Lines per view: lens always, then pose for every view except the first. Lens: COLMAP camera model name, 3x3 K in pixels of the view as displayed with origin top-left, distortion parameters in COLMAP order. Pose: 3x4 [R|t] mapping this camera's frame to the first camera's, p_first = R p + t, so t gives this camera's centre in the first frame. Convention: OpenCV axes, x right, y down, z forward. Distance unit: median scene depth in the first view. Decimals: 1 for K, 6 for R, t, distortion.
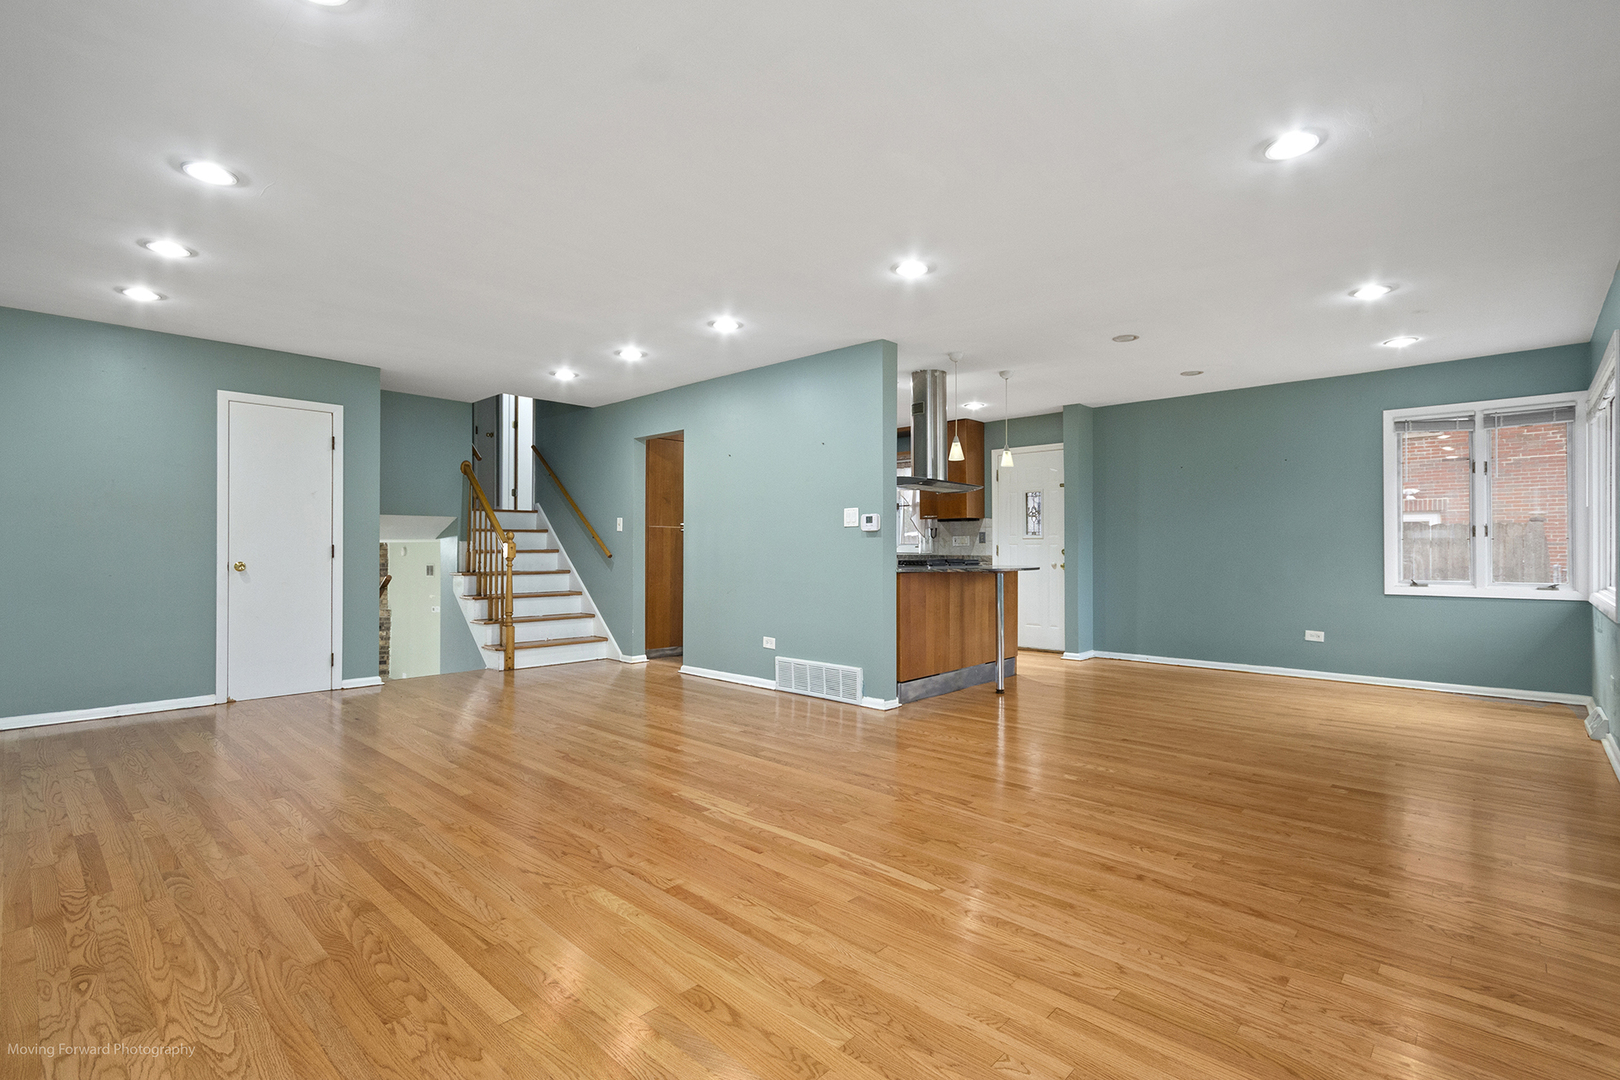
lens RADIAL K [[747.6, 0, 807.5], [0, 747.6, 538.7], [0, 0, 1]] dist [0.010794, -0.000886]
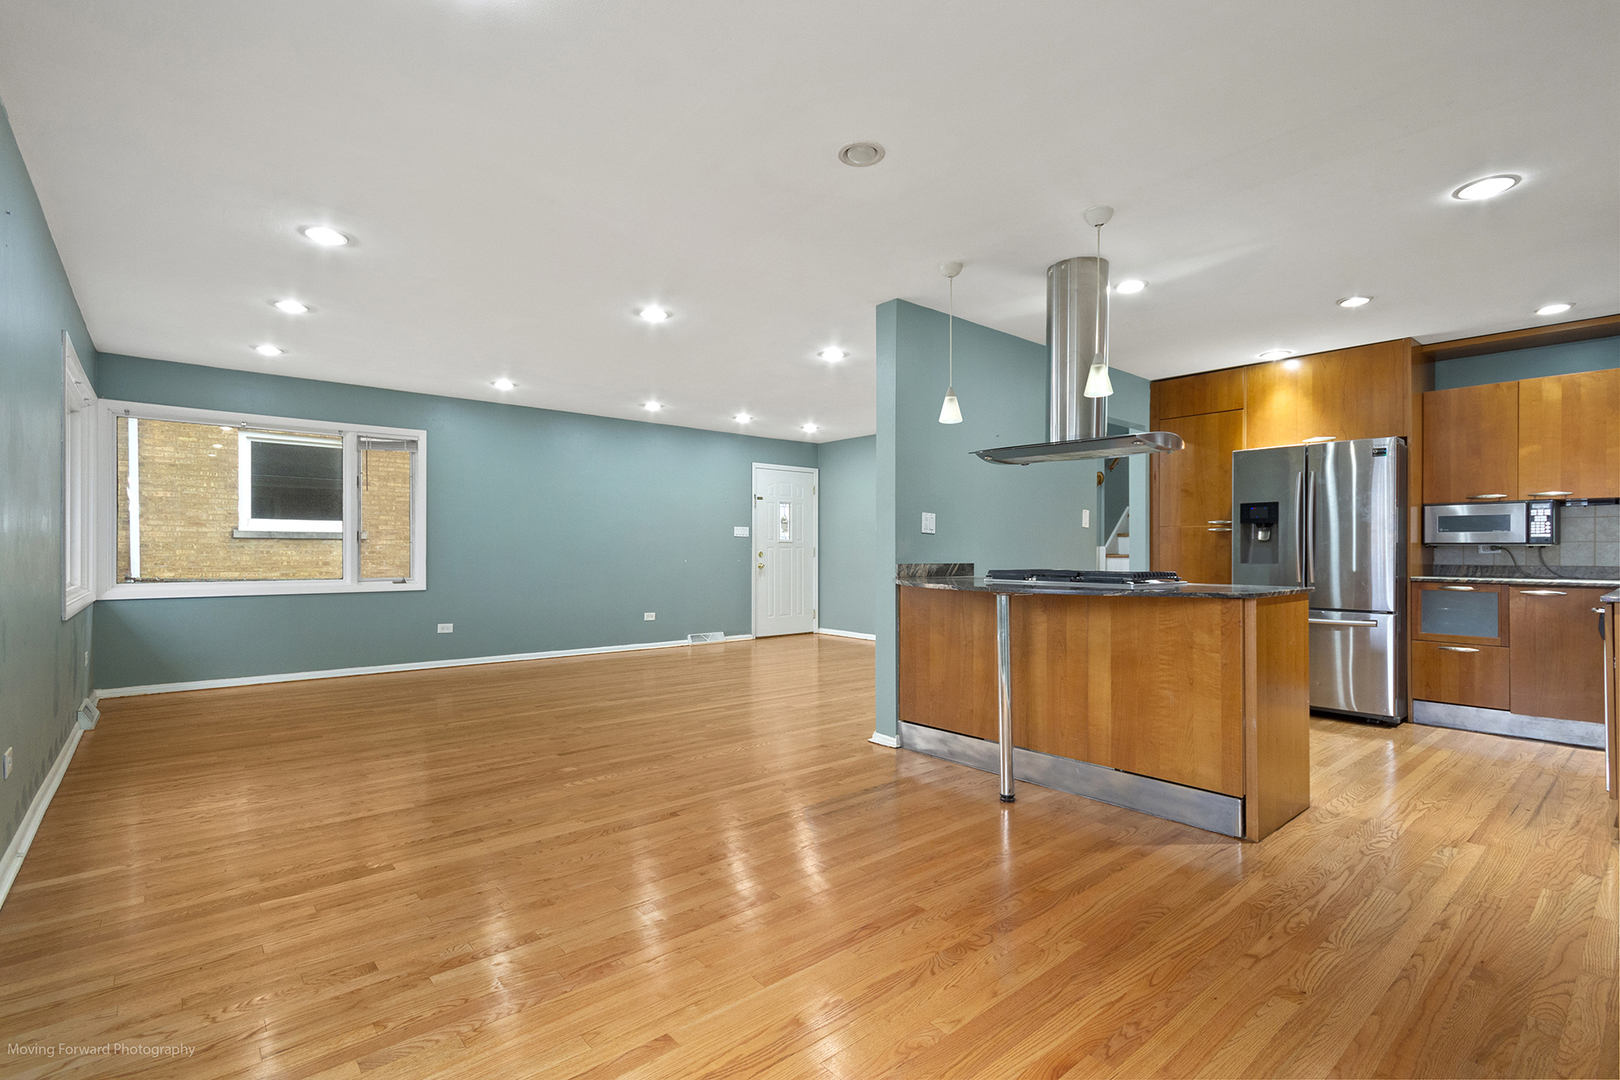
lens RADIAL K [[747.6, 0, 811.0], [0, 747.6, 549.0], [0, 0, 1]] dist [0.010794, -0.000886]
pose [[-0.108262, -0.004492, -0.994112, 1.089475], [0.008137, 0.999952, -0.005405, 0.016400], [0.994089, -0.008674, -0.108221, 1.168653]]
